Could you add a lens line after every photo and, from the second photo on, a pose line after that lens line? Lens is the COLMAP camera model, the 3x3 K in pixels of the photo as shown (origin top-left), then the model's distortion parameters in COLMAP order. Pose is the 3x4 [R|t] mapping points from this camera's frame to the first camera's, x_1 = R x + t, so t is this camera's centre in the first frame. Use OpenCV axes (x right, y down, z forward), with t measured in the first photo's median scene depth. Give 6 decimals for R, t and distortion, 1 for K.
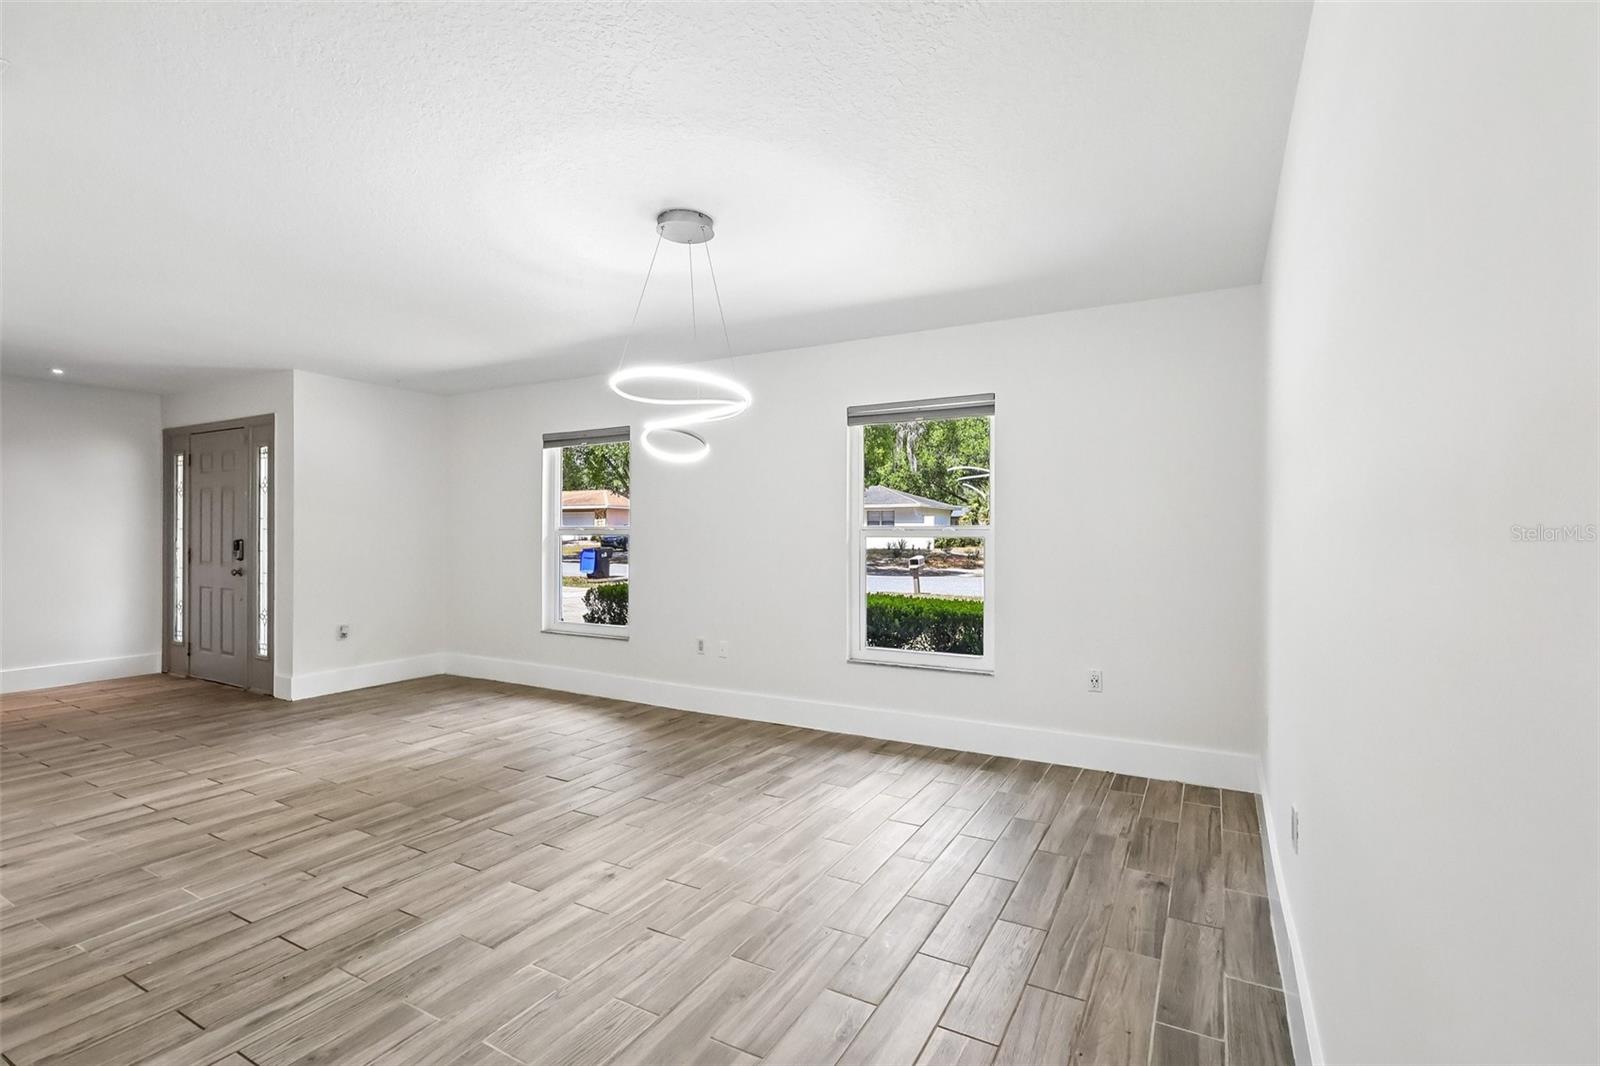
lens RADIAL K [[757.8, 0, 802.6], [0, 757.8, 544.2], [0, 0, 1]] dist [-0.001129, 0.000400]
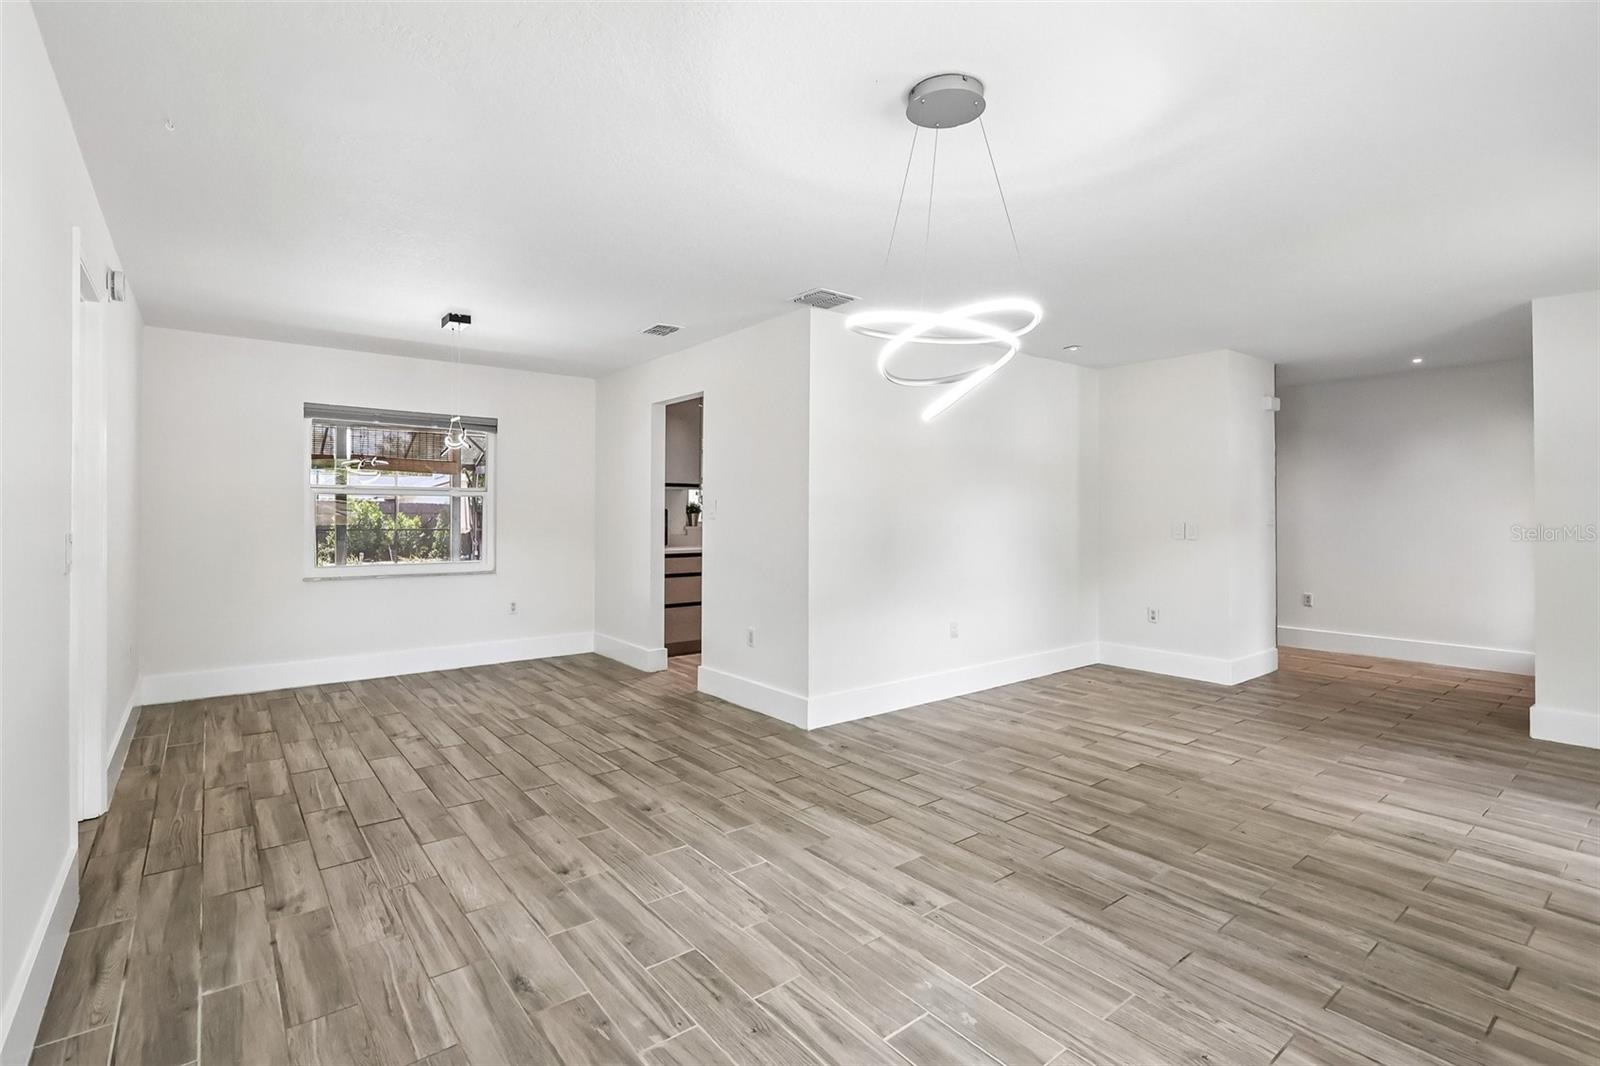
lens RADIAL K [[741.5, 0, 800.7], [0, 741.5, 527.1], [0, 0, 1]] dist [-0.000305, 0.000212]
pose [[-0.382196, 0.017213, -0.923921, 0.469238], [-0.017175, 0.999521, 0.025726, -0.019232], [0.923922, 0.025700, -0.381717, 0.949721]]
